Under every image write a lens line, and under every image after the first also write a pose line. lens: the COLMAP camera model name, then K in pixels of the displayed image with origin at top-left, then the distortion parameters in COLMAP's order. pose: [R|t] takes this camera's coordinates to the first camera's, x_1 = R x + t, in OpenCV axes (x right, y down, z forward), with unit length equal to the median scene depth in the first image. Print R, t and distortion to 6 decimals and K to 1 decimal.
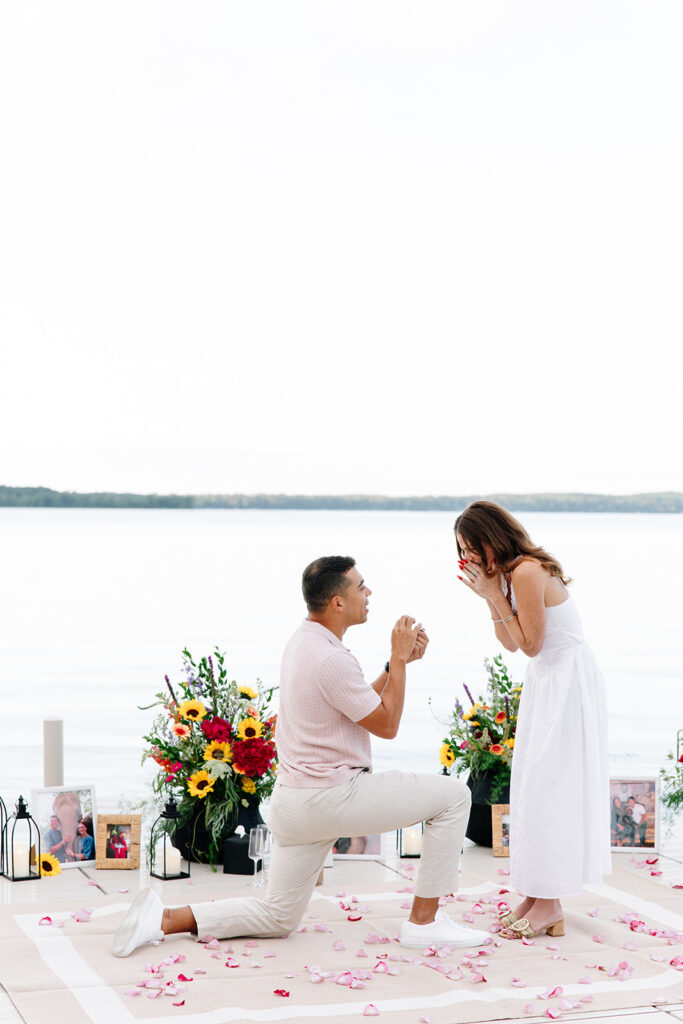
lens RADIAL K [[1856.2, 0, 373.2], [0, 1856.2, 513.9], [0, 0, 1]] dist [-0.054745, 0.024077]
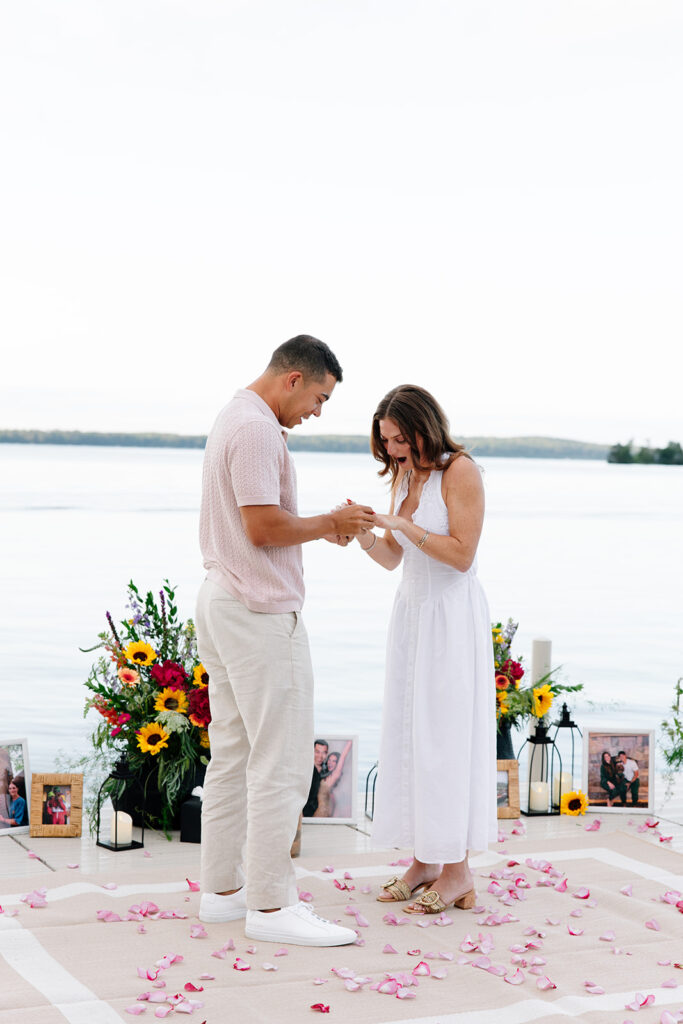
lens RADIAL K [[1781.2, 0, 349.0], [0, 1781.2, 509.7], [0, 0, 1]] dist [-0.043032, -0.108812]
pose [[0.994913, 0.014900, 0.099626, -0.085315], [-0.018117, 0.999341, 0.031467, 0.011157], [-0.099092, -0.033112, 0.994527, 0.166617]]
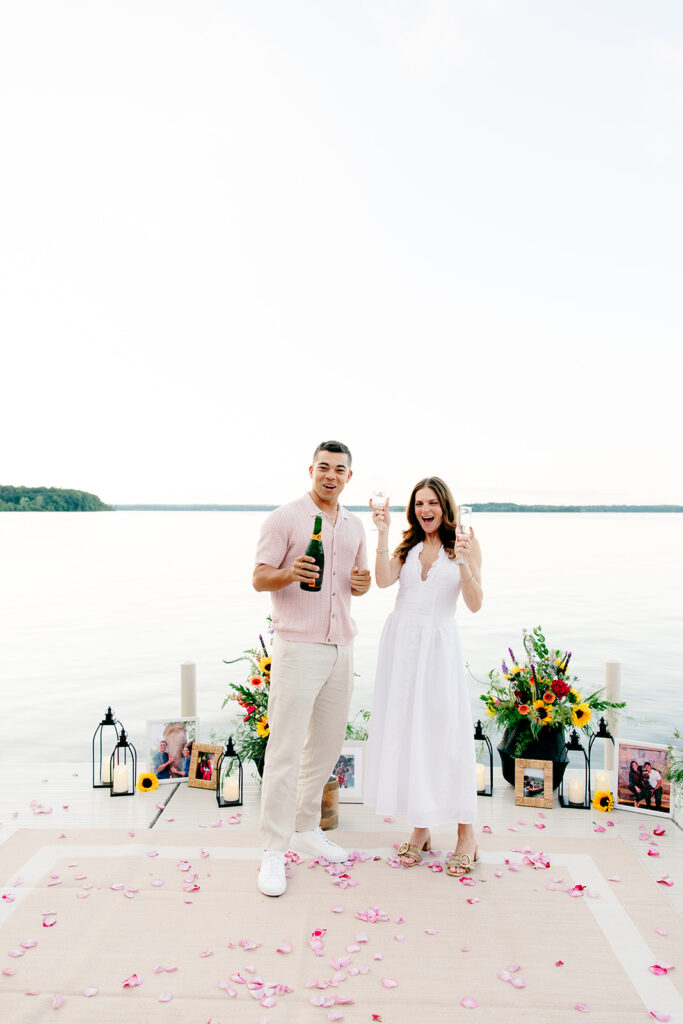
lens RADIAL K [[825.9, 0, 333.6], [0, 825.9, 512.4], [0, 0, 1]] dist [0.050445, -0.006282]
pose [[0.929462, -0.006633, -0.368859, 0.158528], [0.005545, 0.999977, -0.004011, 0.002497], [0.368877, 0.001683, 0.929477, 0.485396]]
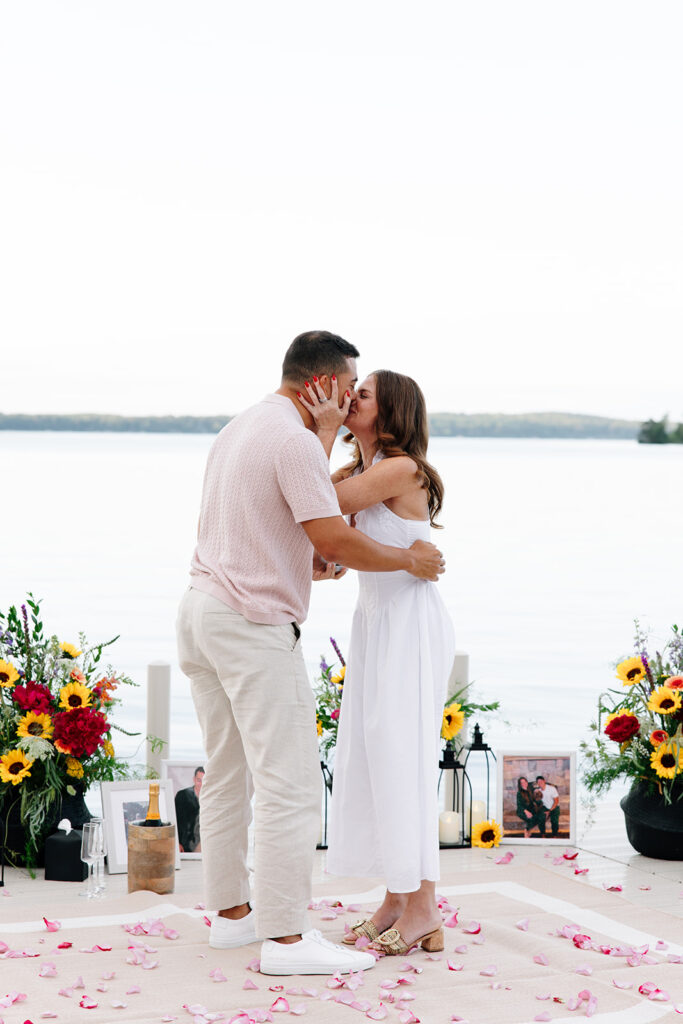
lens RADIAL K [[2137.8, 0, 312.3], [0, 2137.8, 448.1], [0, 0, 1]] dist [-0.043358, -0.167656]
pose [[0.995536, 0.003850, 0.094302, -0.052305], [-0.004380, 0.999976, 0.005420, 0.004216], [-0.094279, -0.005809, 0.995529, 0.081582]]
